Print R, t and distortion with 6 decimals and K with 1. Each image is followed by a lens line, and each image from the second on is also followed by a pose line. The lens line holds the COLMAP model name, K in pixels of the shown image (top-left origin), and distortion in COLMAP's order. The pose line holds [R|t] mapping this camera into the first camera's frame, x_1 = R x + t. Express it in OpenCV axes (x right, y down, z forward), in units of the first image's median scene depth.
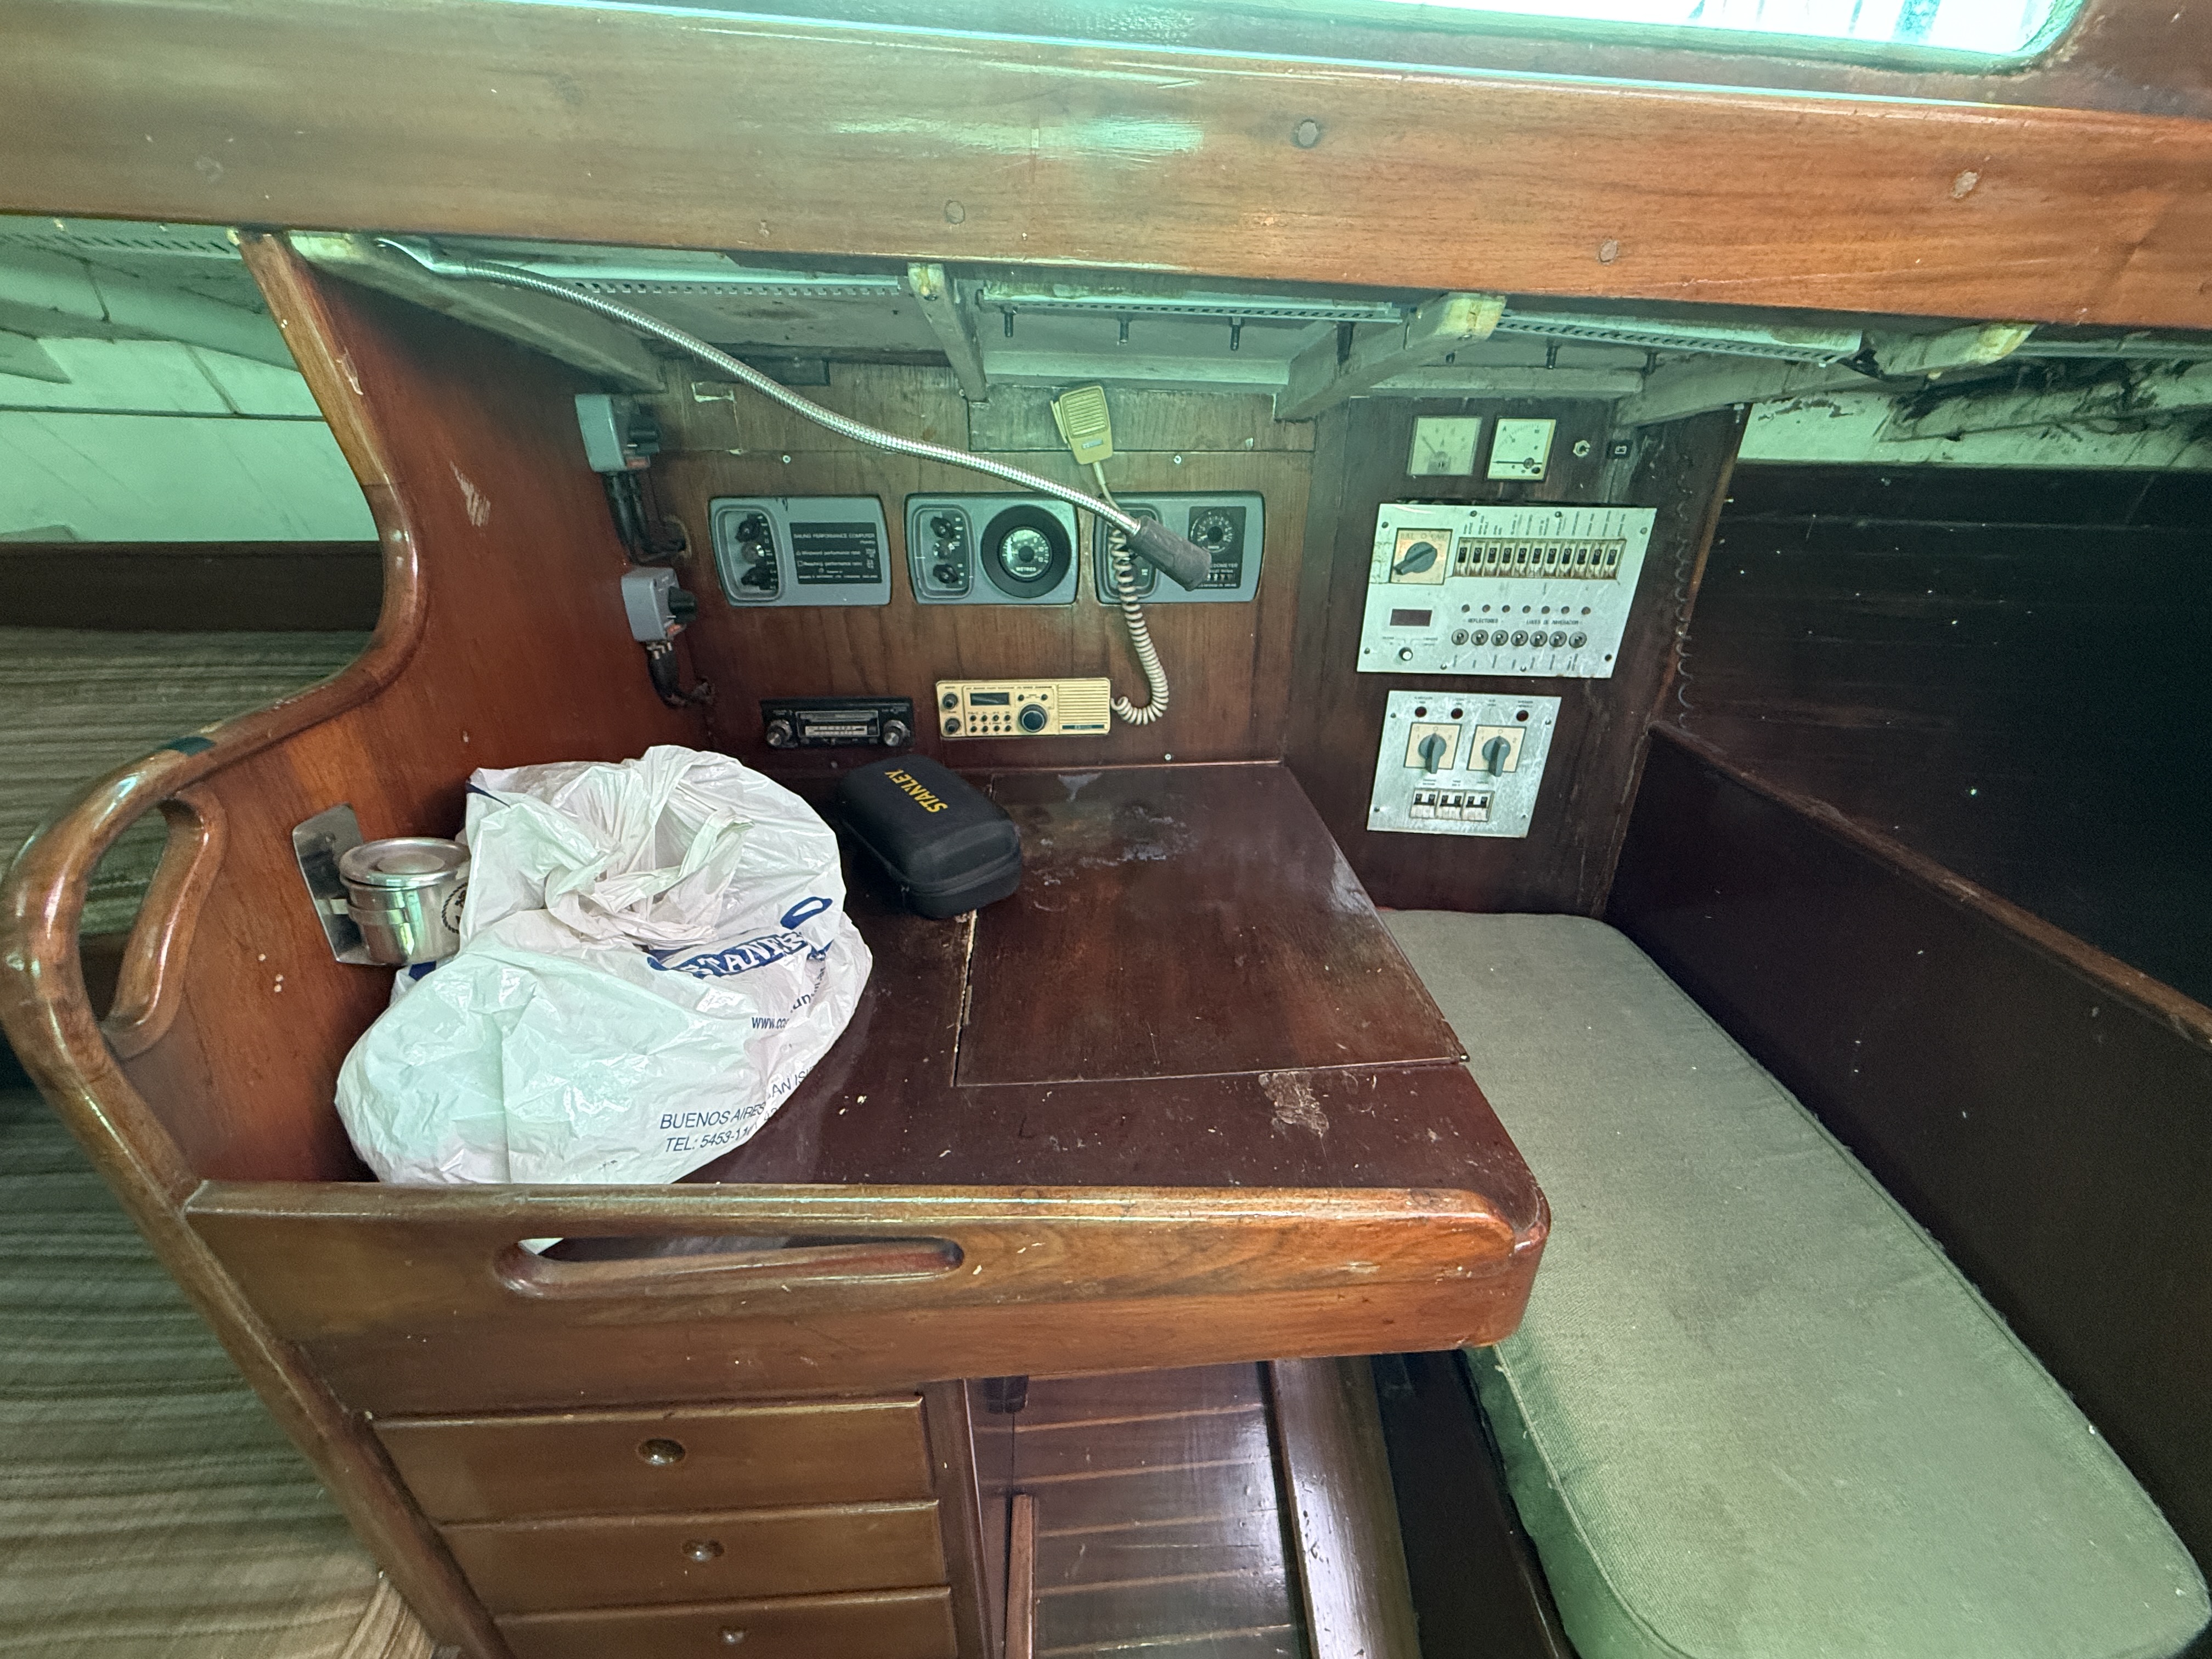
lens RADIAL K [[882.8, 0, 1102.0], [0, 882.8, 833.5], [0, 0, 1]] dist [-0.000011, 0.000130]
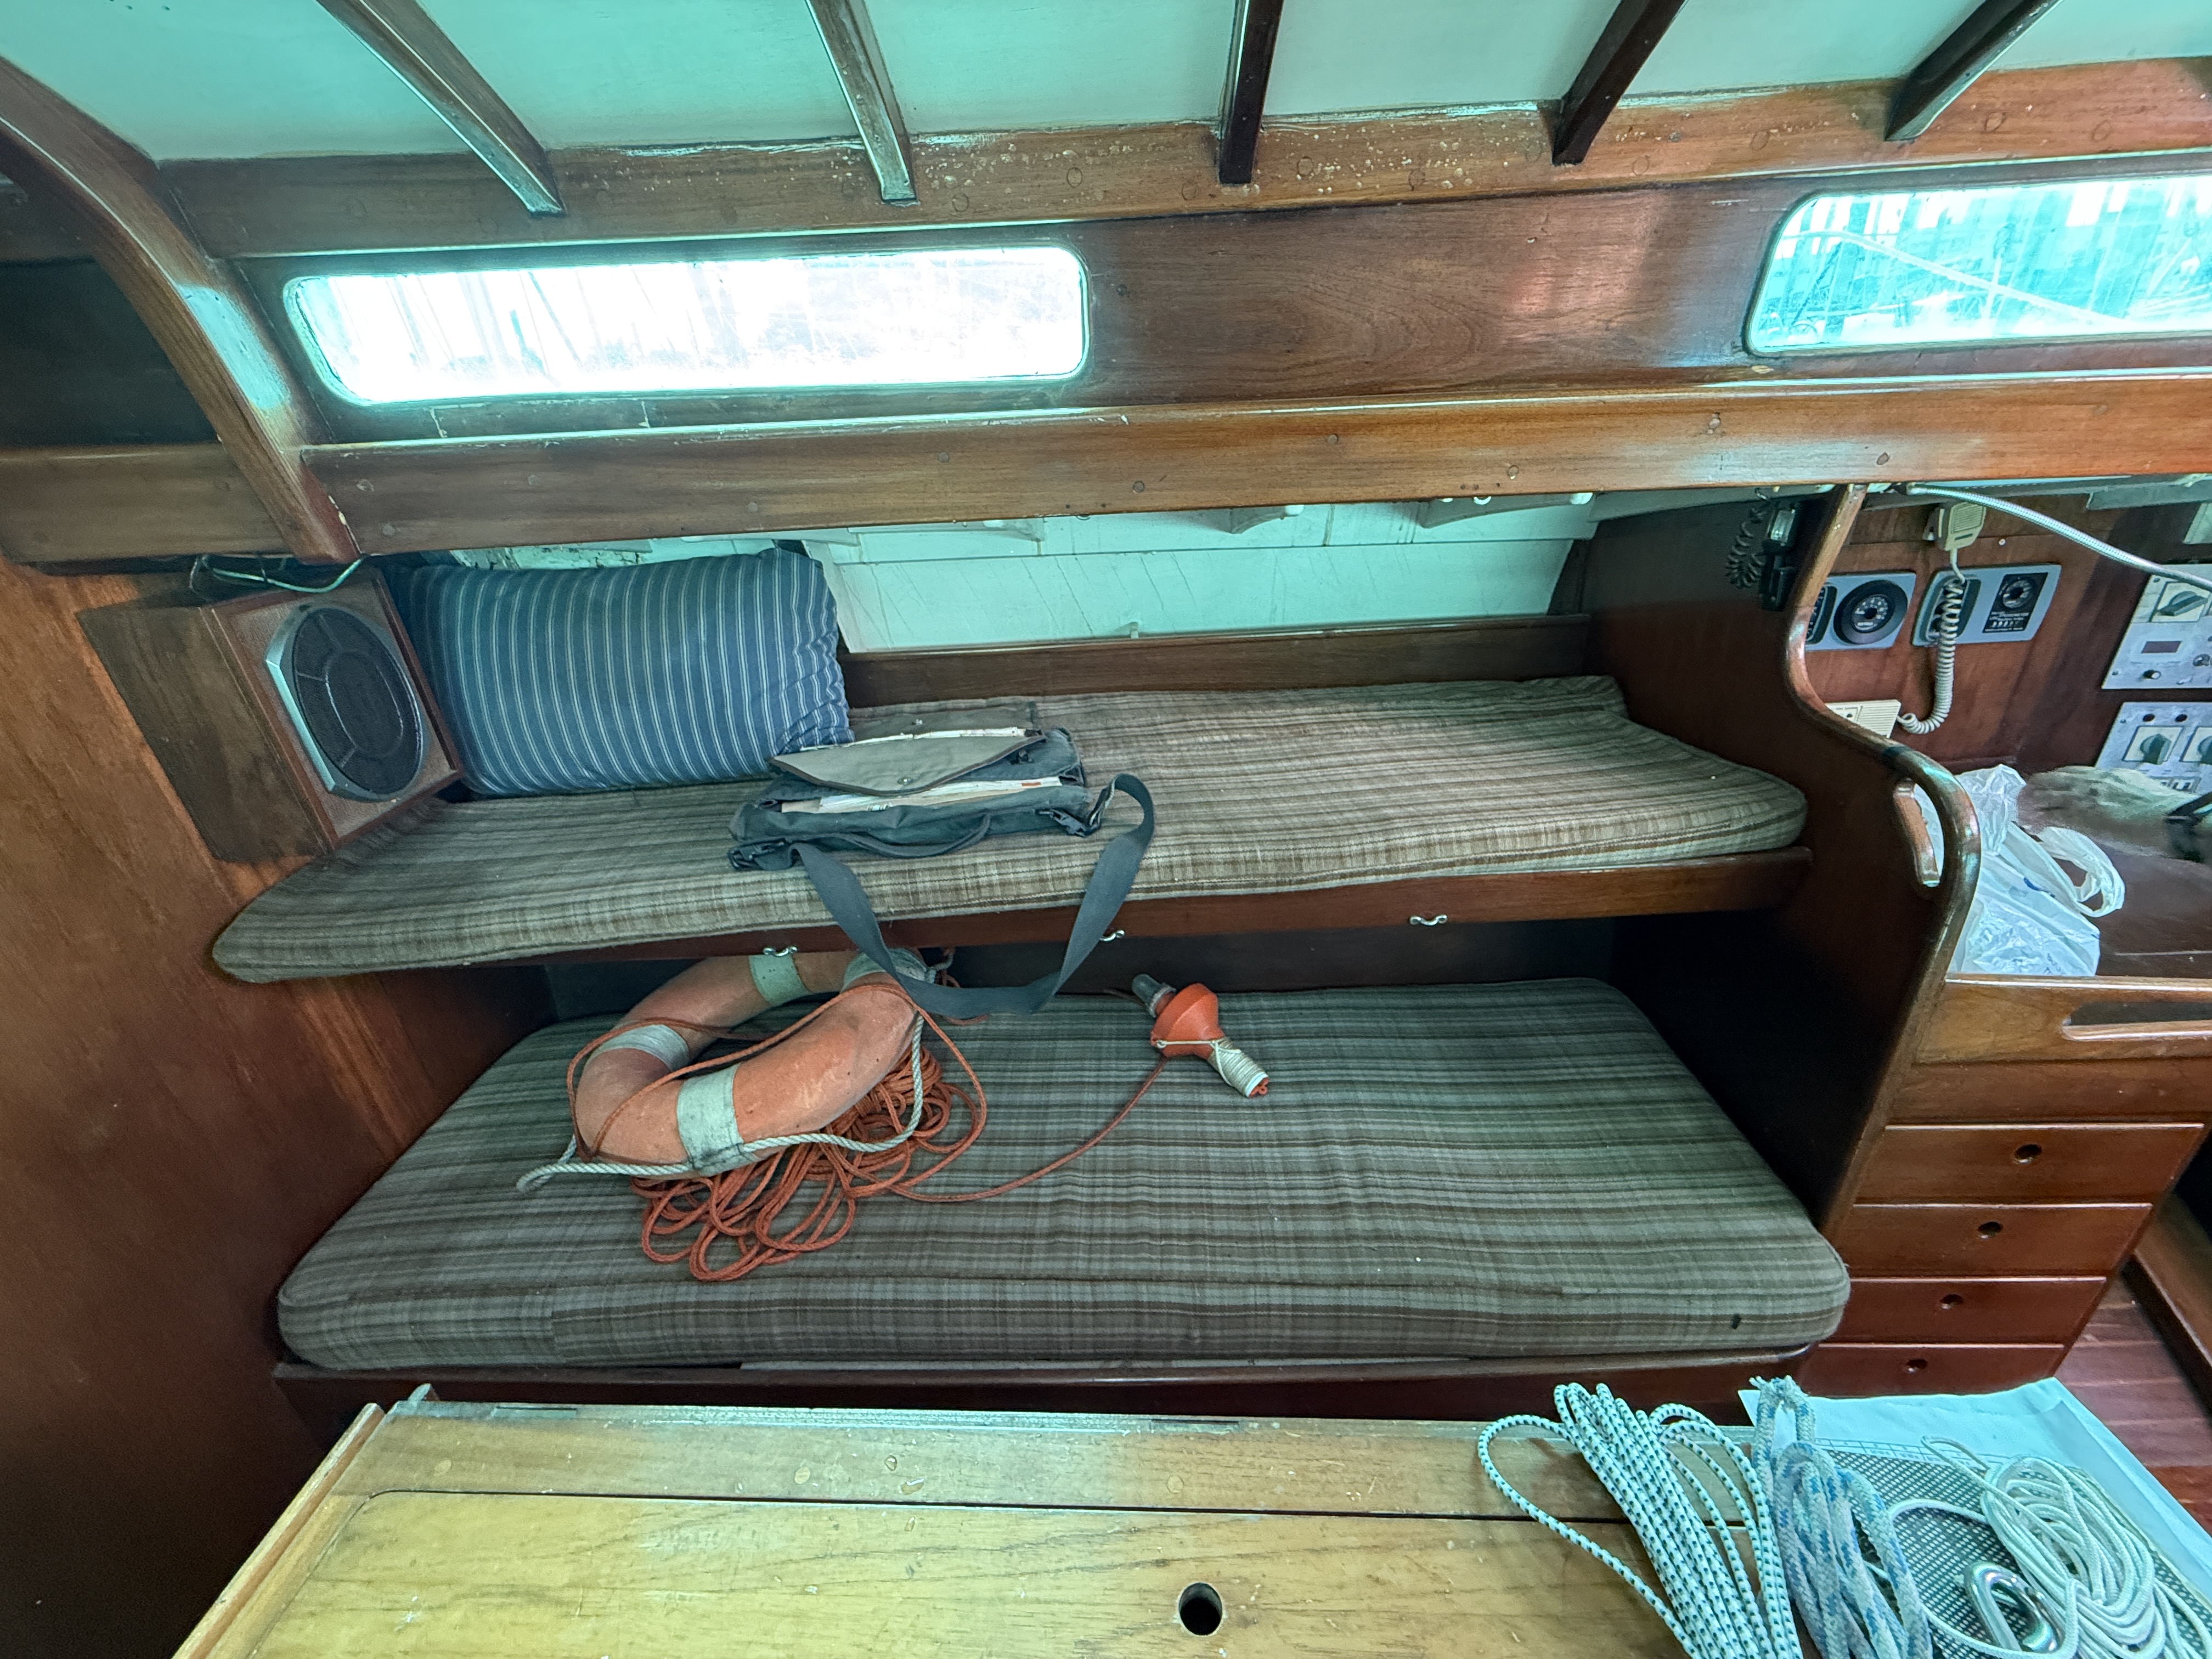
lens RADIAL K [[880.8, 0, 1106.9], [0, 880.8, 832.8], [0, 0, 1]] dist [-0.000566, 0.000000]
pose [[0.994139, -0.017029, -0.106757, -1.185770], [0.014540, 0.999605, -0.024042, 0.047290], [0.107124, 0.022349, 0.993994, -0.521892]]
